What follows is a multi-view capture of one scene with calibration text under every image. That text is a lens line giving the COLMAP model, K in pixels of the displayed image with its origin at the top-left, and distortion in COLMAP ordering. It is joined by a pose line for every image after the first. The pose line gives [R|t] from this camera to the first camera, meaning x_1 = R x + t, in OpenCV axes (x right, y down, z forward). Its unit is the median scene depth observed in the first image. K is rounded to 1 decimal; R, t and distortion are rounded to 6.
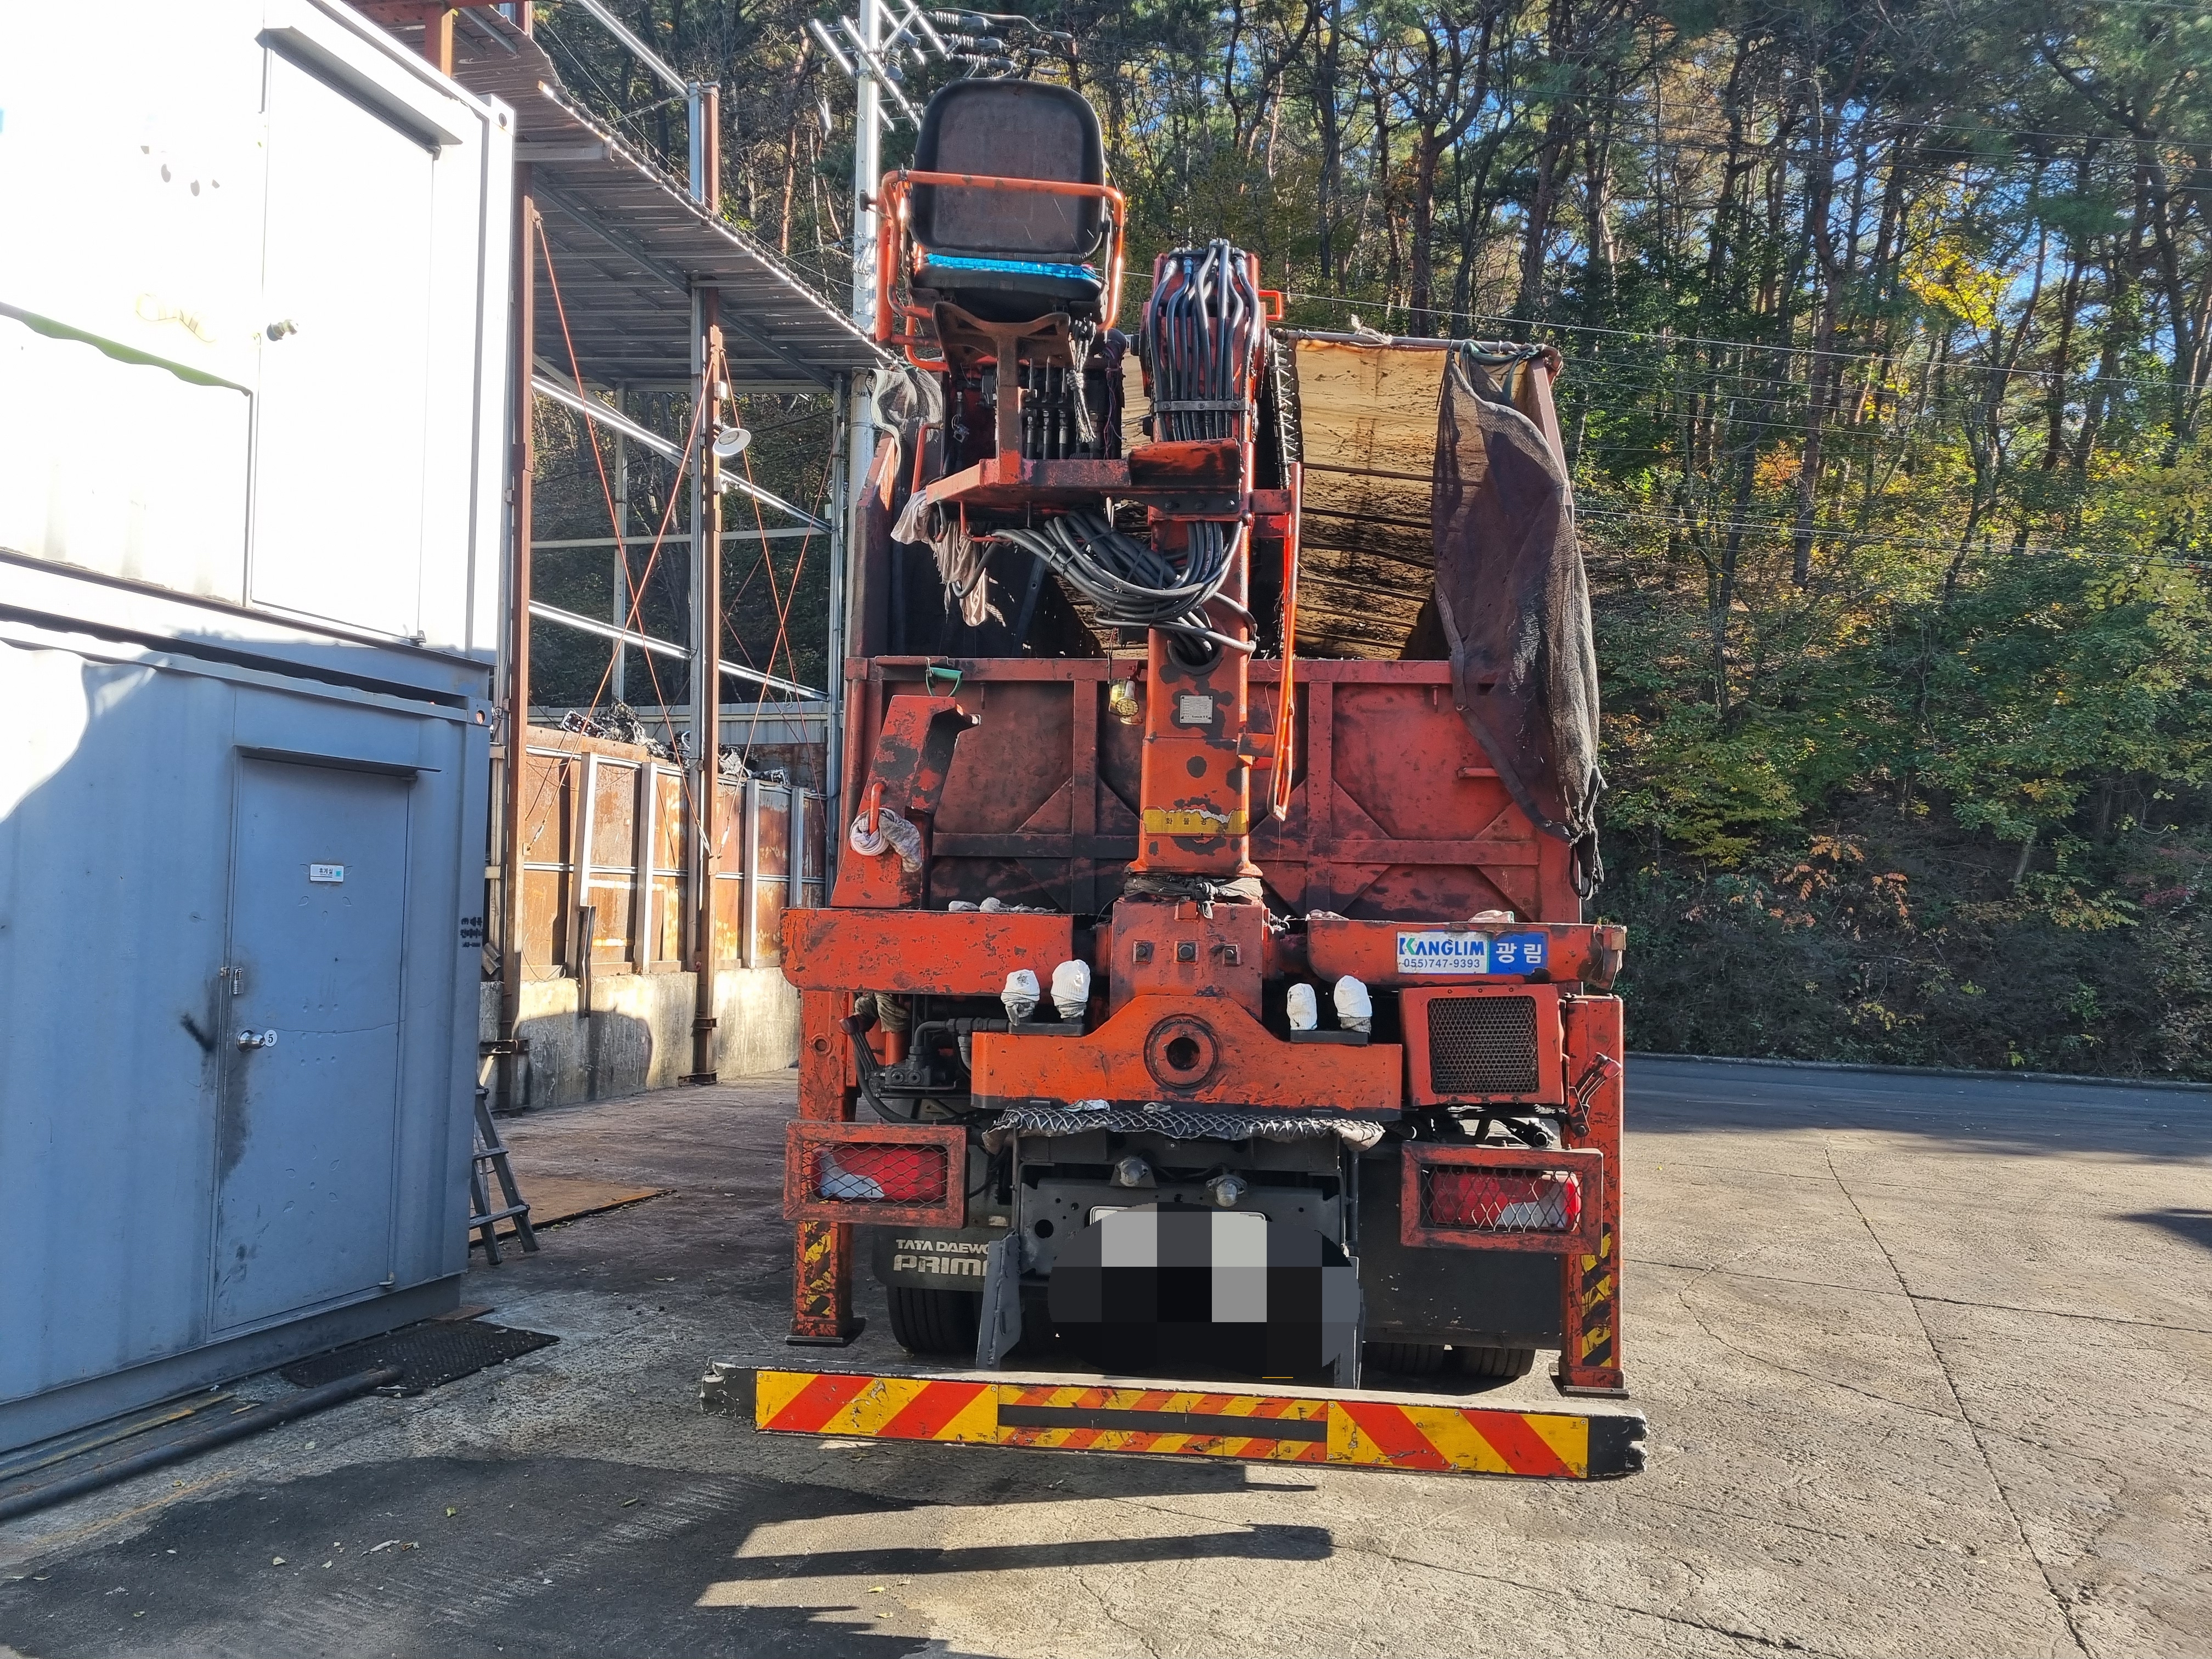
lens RADIAL K [[1700.8, 0, 1122.8], [0, 1700.8, 841.7], [0, 0, 1]] dist [0.054888, -0.033978]
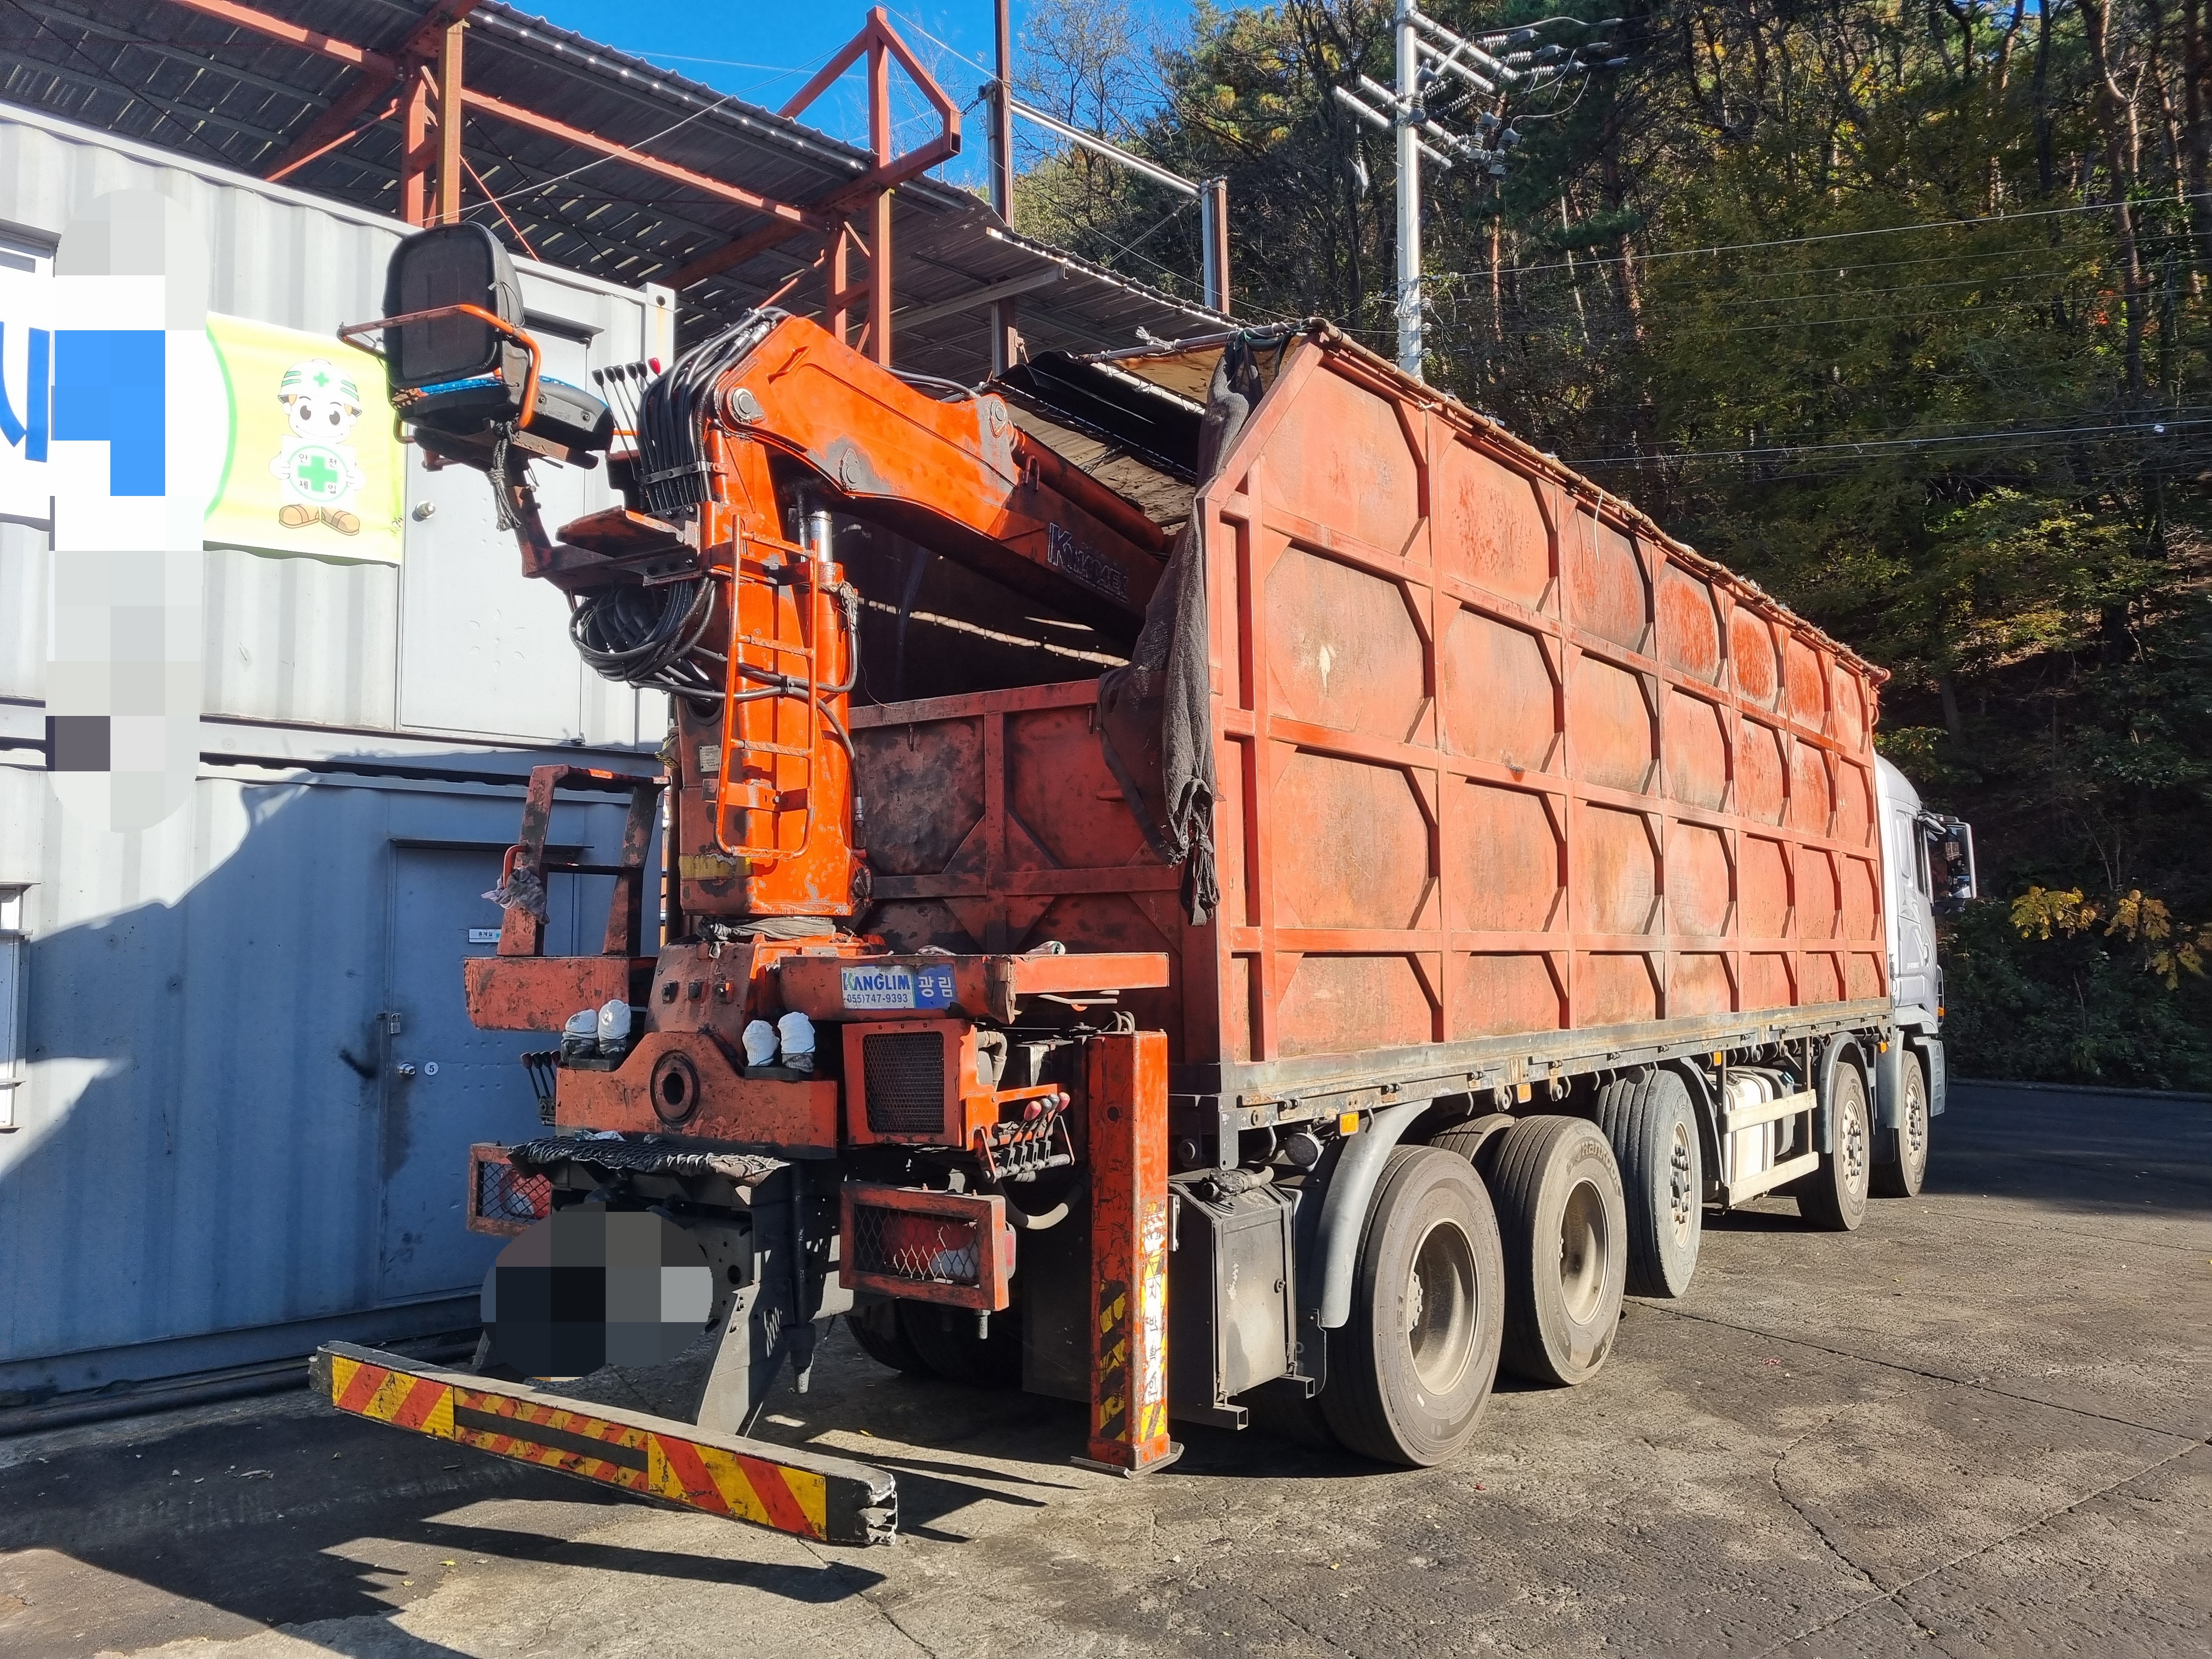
lens RADIAL K [[1700.8, 0, 1134.8], [0, 1700.8, 823.5], [0, 0, 1]] dist [0.054888, -0.033978]
pose [[0.865927, -0.062708, -0.496224, 0.779776], [0.045250, 0.997863, -0.047136, 0.023315], [0.498119, 0.018362, 0.866914, 0.217998]]
